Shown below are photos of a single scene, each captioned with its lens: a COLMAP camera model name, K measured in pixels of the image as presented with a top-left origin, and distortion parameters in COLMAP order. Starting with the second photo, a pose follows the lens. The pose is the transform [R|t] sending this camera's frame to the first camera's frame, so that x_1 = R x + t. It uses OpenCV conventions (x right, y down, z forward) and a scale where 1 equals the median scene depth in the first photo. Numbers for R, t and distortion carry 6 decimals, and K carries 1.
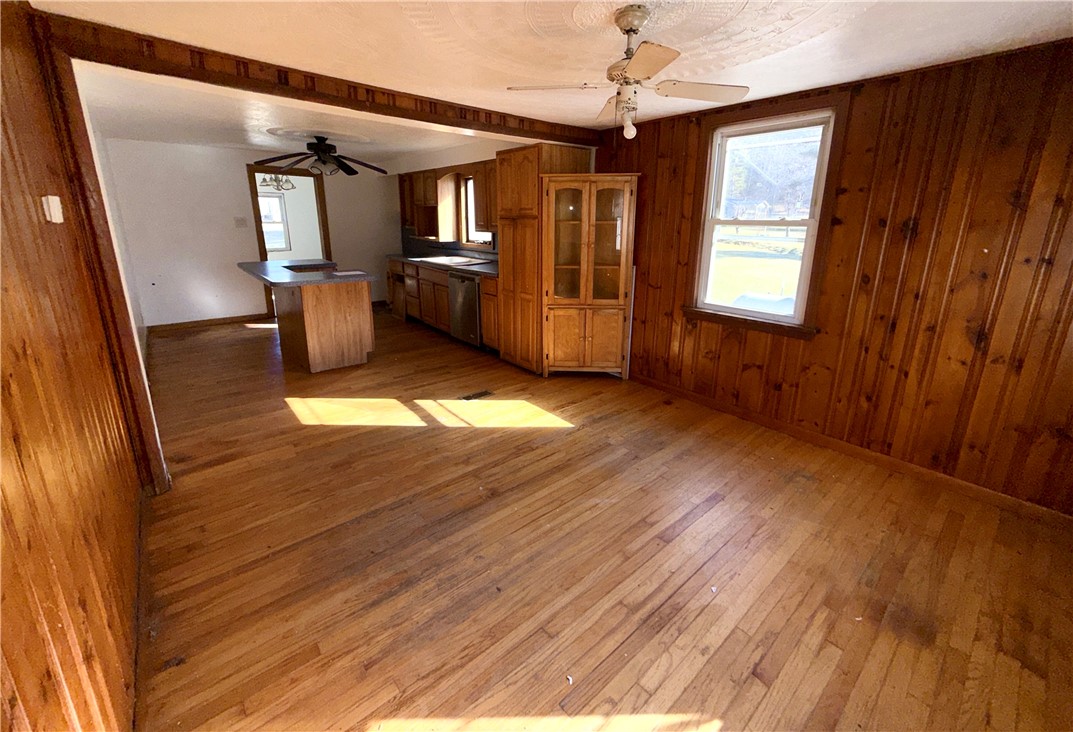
lens RADIAL K [[471.6, 0, 540.8], [0, 471.6, 362.2], [0, 0, 1]] dist [0.002345, 0.000141]
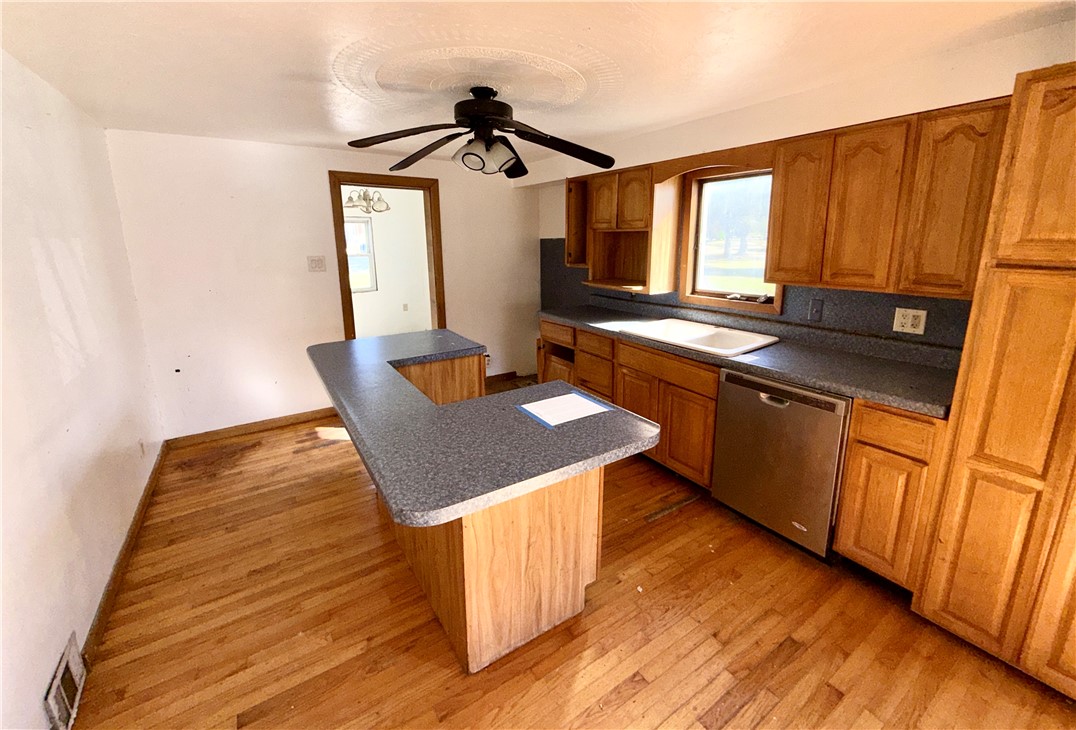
lens RADIAL K [[473.0, 0, 533.5], [0, 473.0, 362.0], [0, 0, 1]] dist [0.002345, 0.000141]
pose [[0.991008, 0.012544, -0.133214, -0.284488], [-0.017508, 0.999193, -0.036154, -0.159924], [0.132653, 0.038161, 0.990428, 0.452460]]
